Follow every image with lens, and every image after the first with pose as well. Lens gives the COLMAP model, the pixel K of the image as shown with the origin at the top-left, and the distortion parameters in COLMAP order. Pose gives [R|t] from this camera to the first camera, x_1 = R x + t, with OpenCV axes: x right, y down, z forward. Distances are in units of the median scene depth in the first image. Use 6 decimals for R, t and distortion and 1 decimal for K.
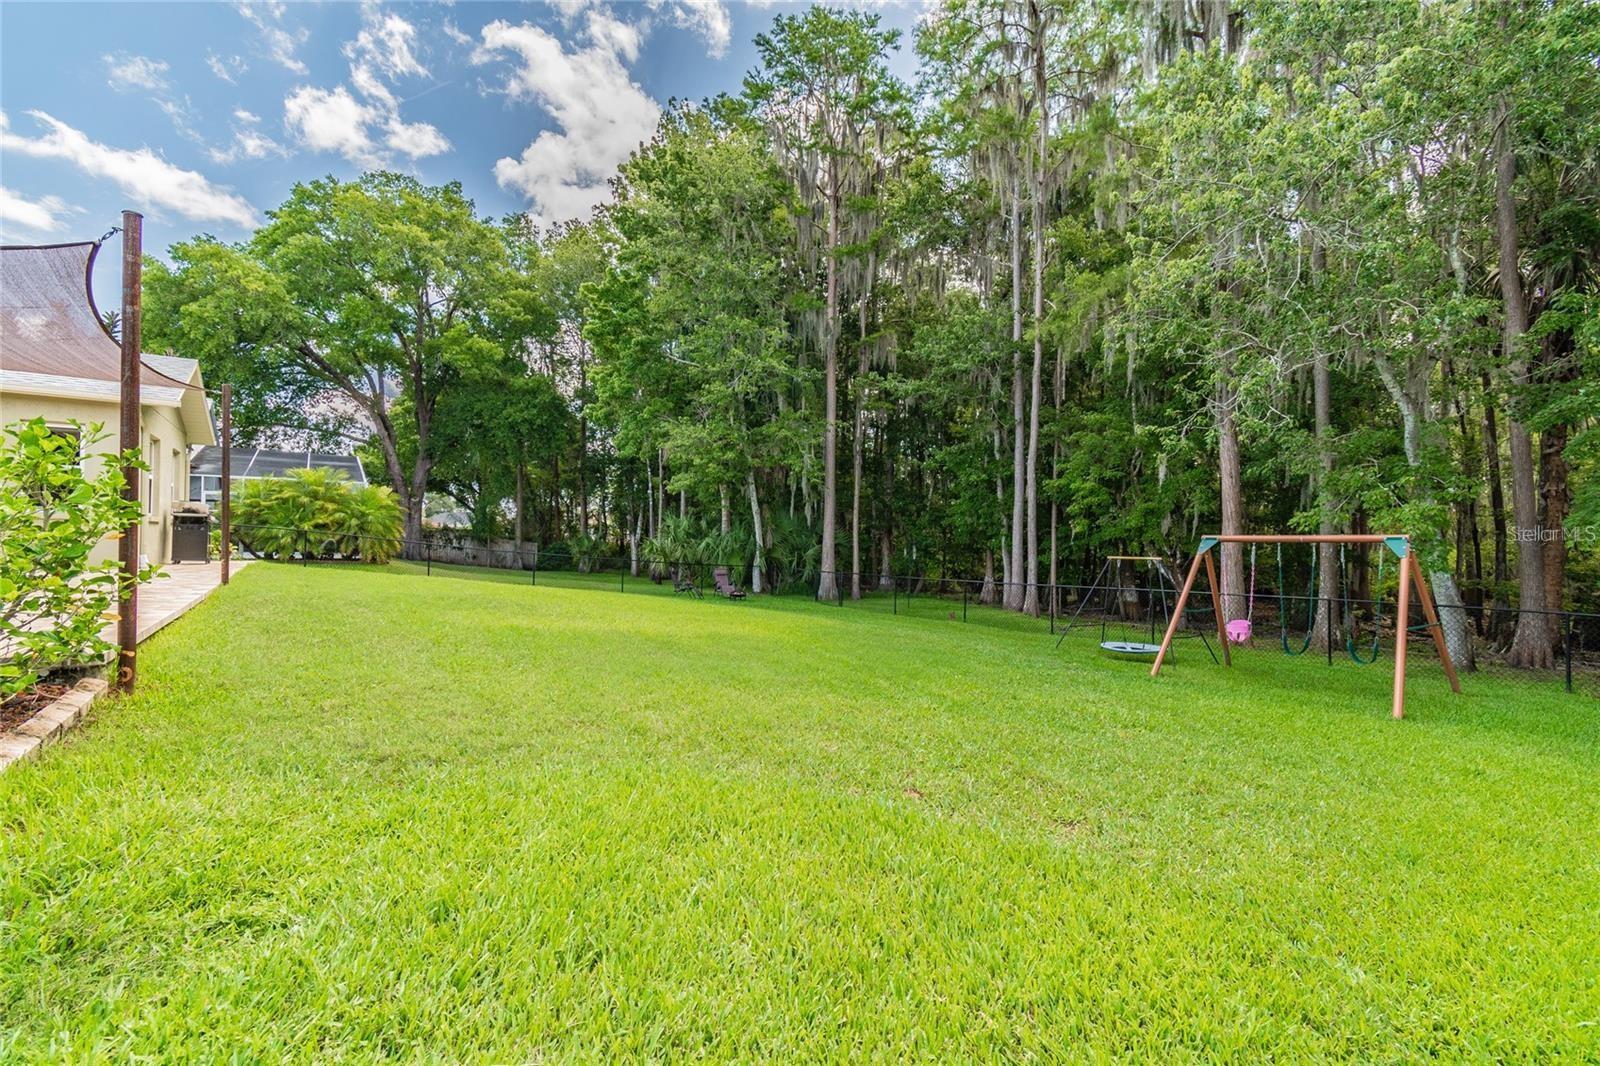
lens RADIAL K [[704.3, 0, 789.6], [0, 704.3, 529.3], [0, 0, 1]] dist [0.001115, -0.000267]
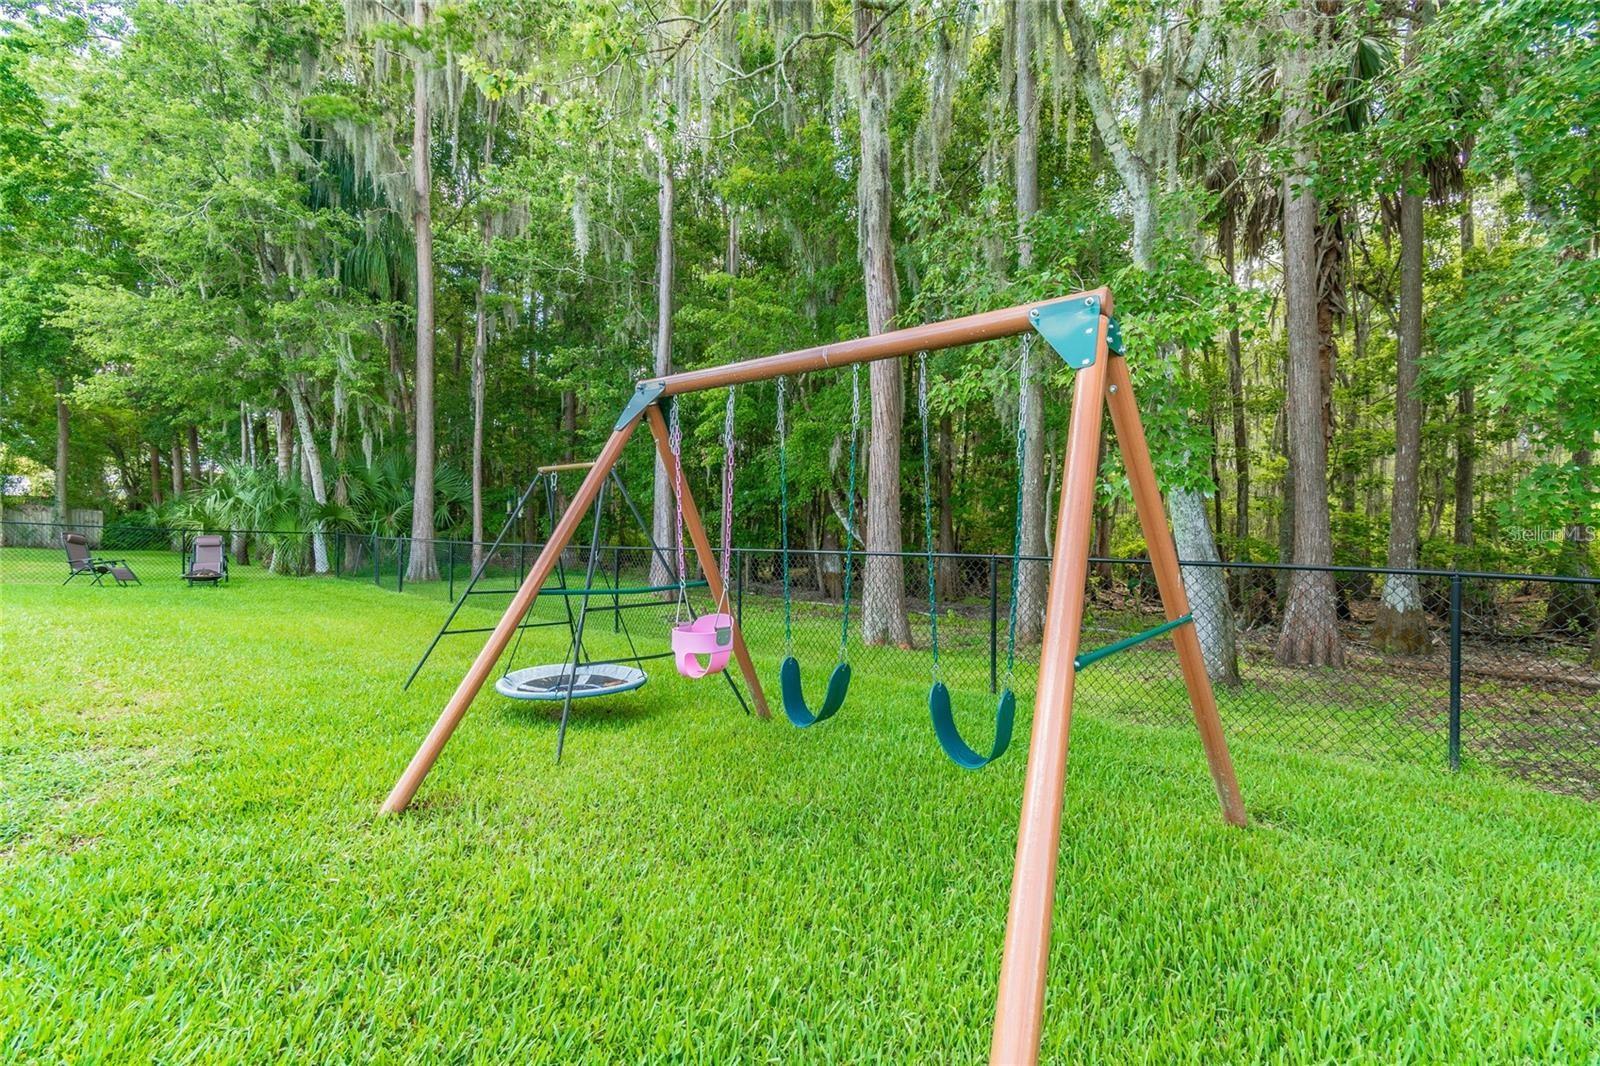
lens RADIAL K [[704.3, 0, 789.6], [0, 704.3, 529.3], [0, 0, 1]] dist [0.001115, -0.000267]
pose [[0.970719, -0.010091, 0.240006, 0.332886], [0.002720, 0.999515, 0.031024, 0.042560], [-0.240203, -0.029463, 0.970275, 0.366324]]
